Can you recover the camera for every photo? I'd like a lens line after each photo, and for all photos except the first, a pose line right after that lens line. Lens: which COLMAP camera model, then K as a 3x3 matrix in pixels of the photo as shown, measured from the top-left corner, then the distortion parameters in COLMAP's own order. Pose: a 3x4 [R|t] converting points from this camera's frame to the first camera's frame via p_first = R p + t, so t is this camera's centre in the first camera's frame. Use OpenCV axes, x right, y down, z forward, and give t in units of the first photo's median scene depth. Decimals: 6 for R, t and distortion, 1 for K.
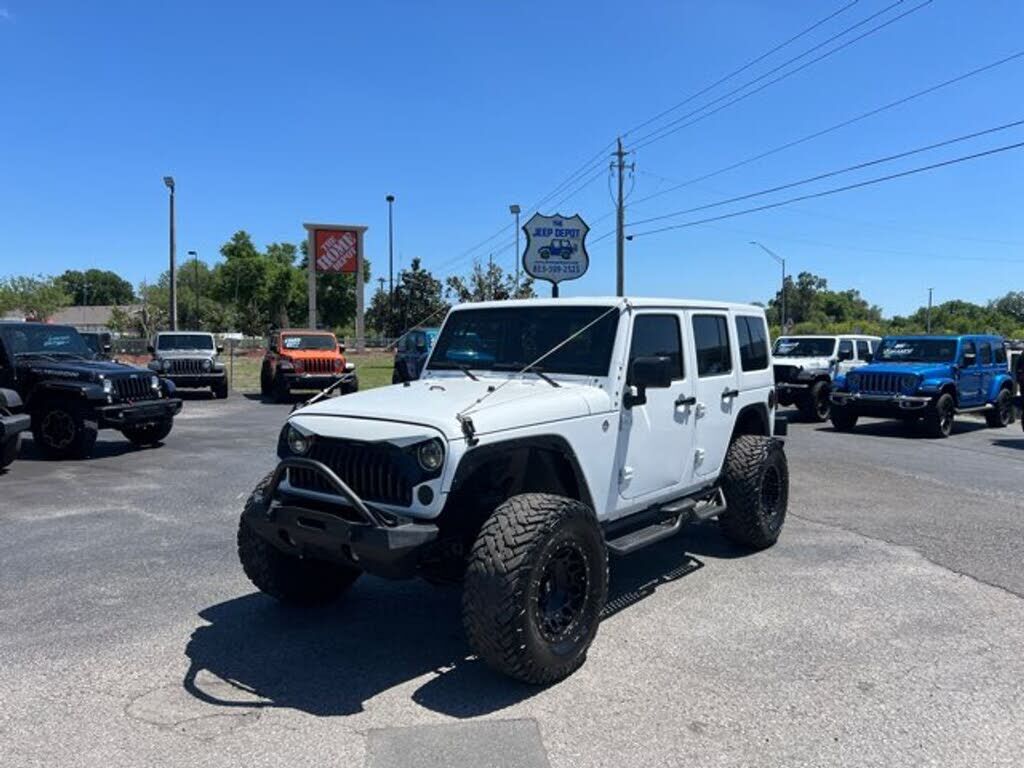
lens RADIAL K [[761.5, 0, 513.9], [0, 761.5, 401.3], [0, 0, 1]] dist [0.029076, -0.035086]
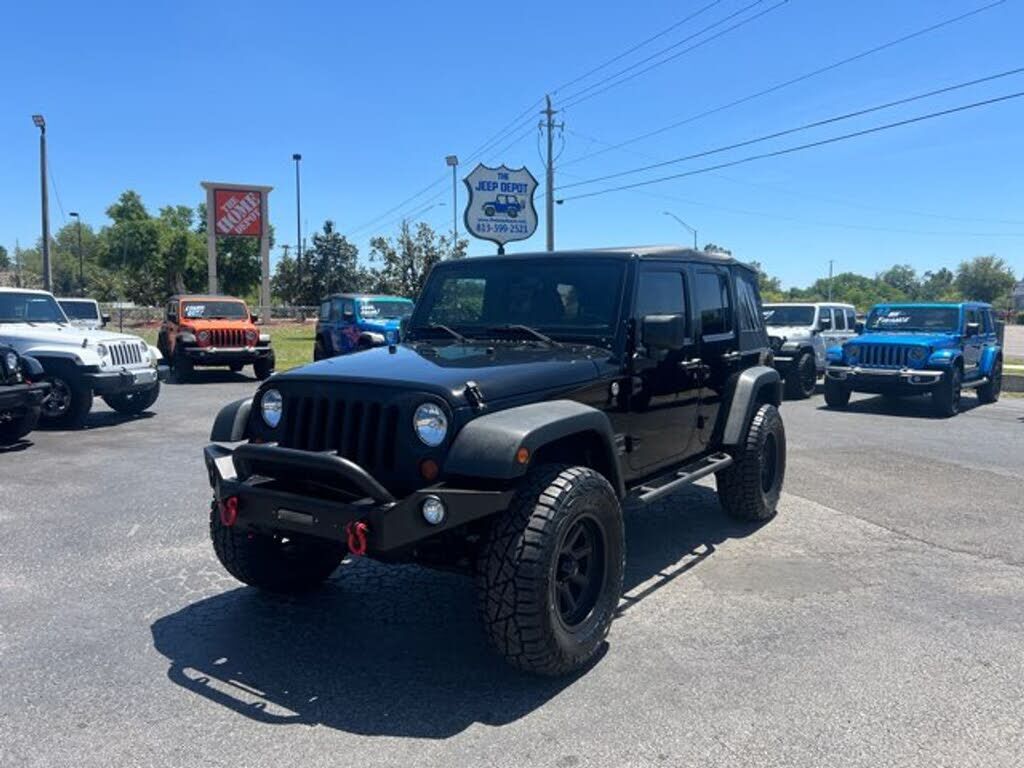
lens RADIAL K [[761.5, 0, 509.6], [0, 761.5, 393.1], [0, 0, 1]] dist [0.029076, -0.035086]
pose [[0.993565, -0.011806, 0.112645, -0.019769], [0.008698, 0.999569, 0.028046, -0.003090], [-0.112928, -0.026885, 0.993239, 0.056597]]
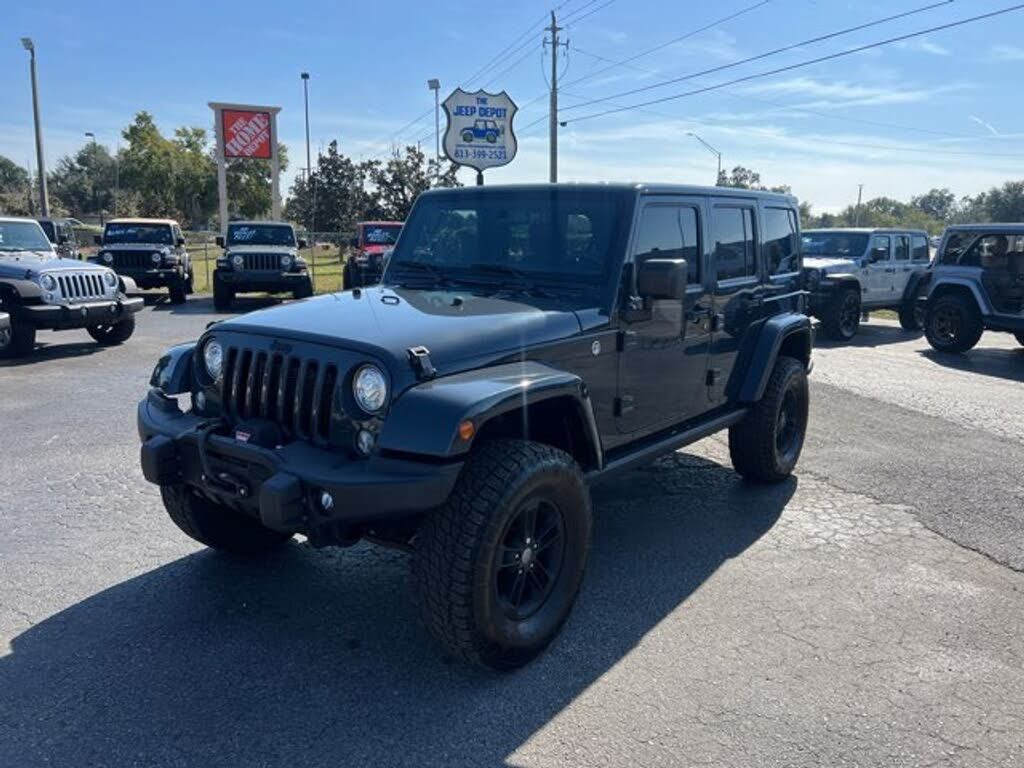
lens RADIAL K [[761.5, 0, 512.9], [0, 761.5, 388.7], [0, 0, 1]] dist [0.029076, -0.035086]
pose [[0.996449, -0.010853, 0.083493, 0.007961], [0.000853, 0.992908, 0.118885, -0.003421], [-0.084191, -0.118392, 0.989391, 0.040212]]
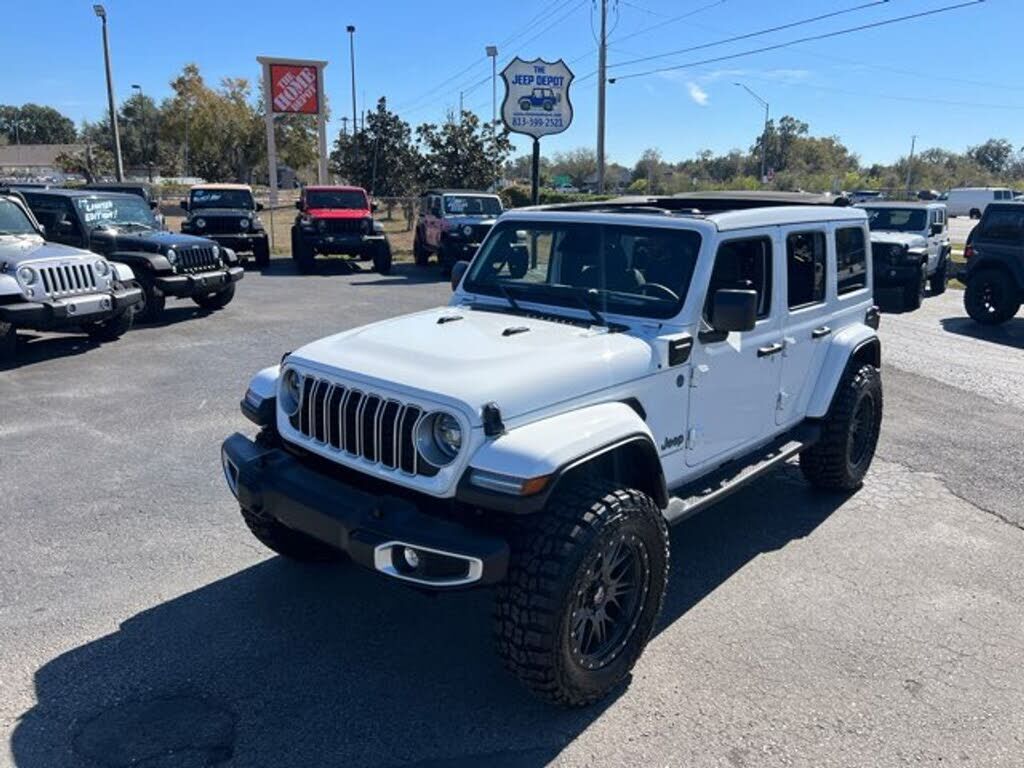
lens RADIAL K [[761.5, 0, 518.6], [0, 761.5, 390.6], [0, 0, 1]] dist [0.029076, -0.035086]
pose [[0.999045, -0.002571, 0.043611, -0.004359], [-0.005417, 0.983272, 0.182063, -0.011549], [-0.043349, -0.182126, 0.982319, 0.018152]]
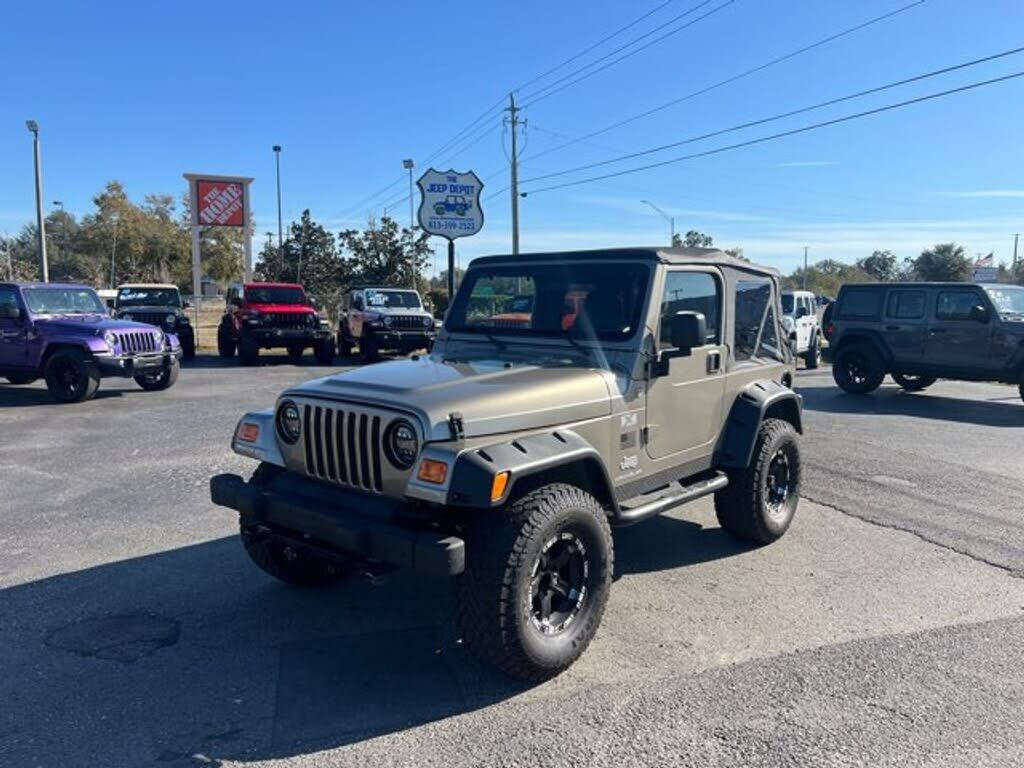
lens RADIAL K [[761.5, 0, 517.7], [0, 761.5, 393.5], [0, 0, 1]] dist [0.029076, -0.035086]
pose [[0.990427, -0.019588, 0.136640, 0.000008], [0.013324, 0.998825, 0.046605, 0.001489], [-0.137392, -0.044339, 0.989524, -0.010007]]
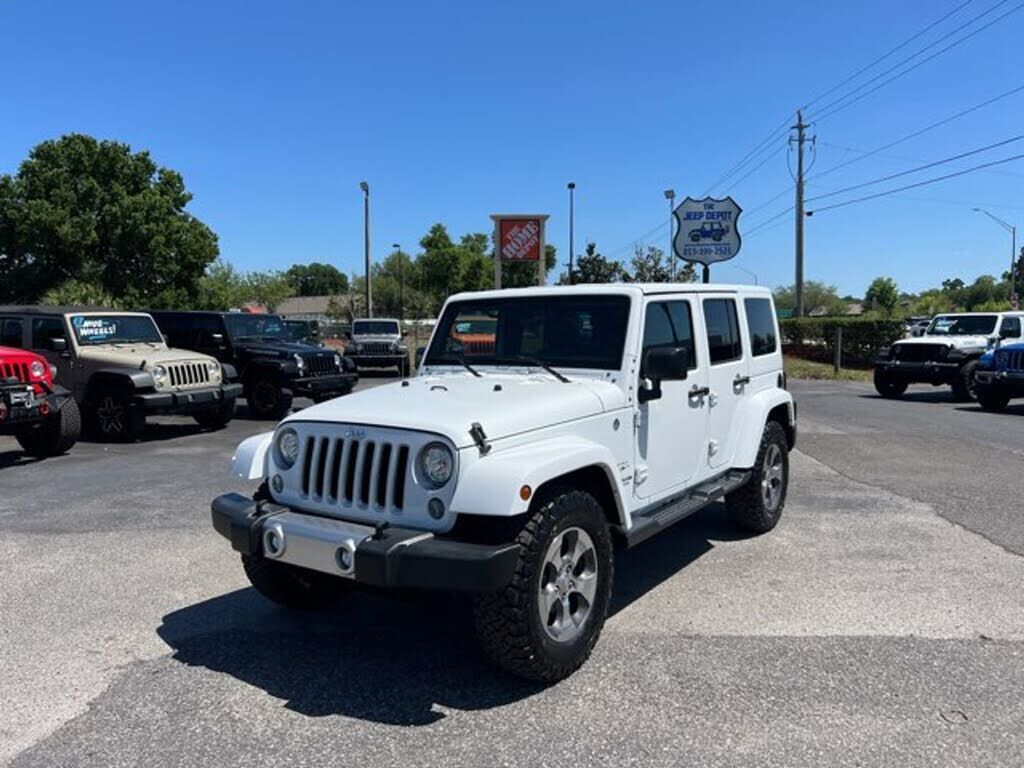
lens RADIAL K [[761.5, 0, 516.2], [0, 761.5, 392.4], [0, 0, 1]] dist [0.029076, -0.035086]
pose [[0.969485, 0.009104, -0.244981, 0.030886], [-0.006520, 0.999914, 0.011357, 0.003219], [0.245064, -0.009413, 0.969461, -0.030930]]
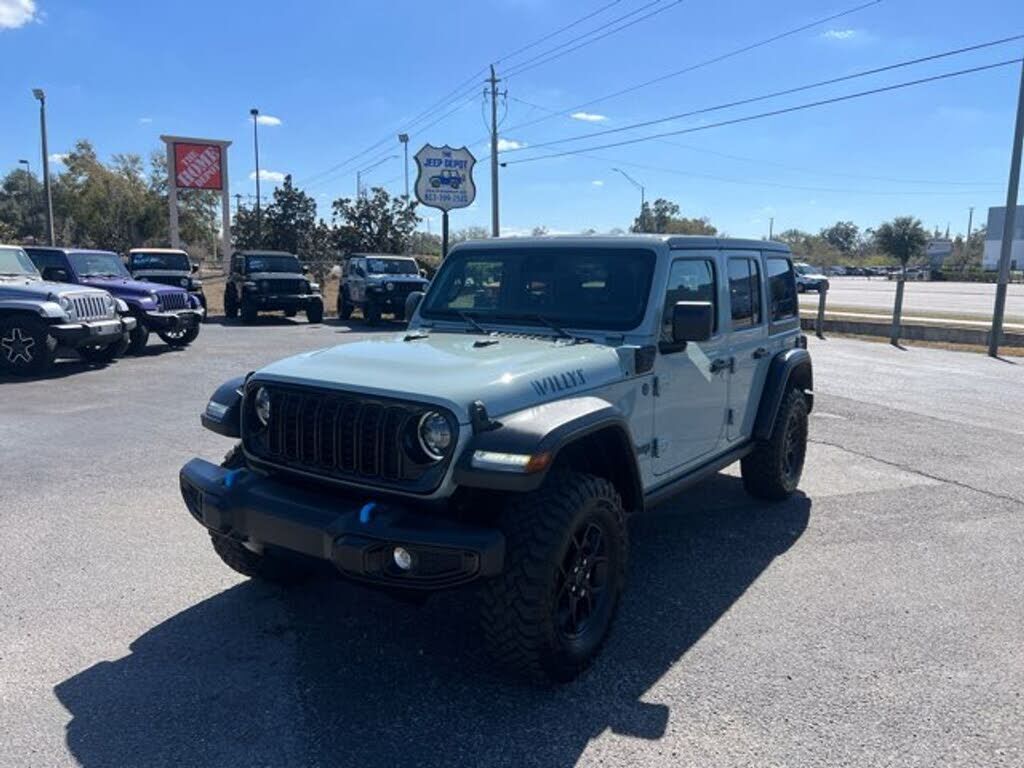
lens RADIAL K [[761.5, 0, 518.1], [0, 761.5, 392.5], [0, 0, 1]] dist [0.029076, -0.035086]
pose [[0.983576, -0.020482, 0.179329, -0.022660], [0.004491, 0.996011, 0.089122, 0.003230], [-0.180439, -0.086853, 0.979744, -0.054293]]
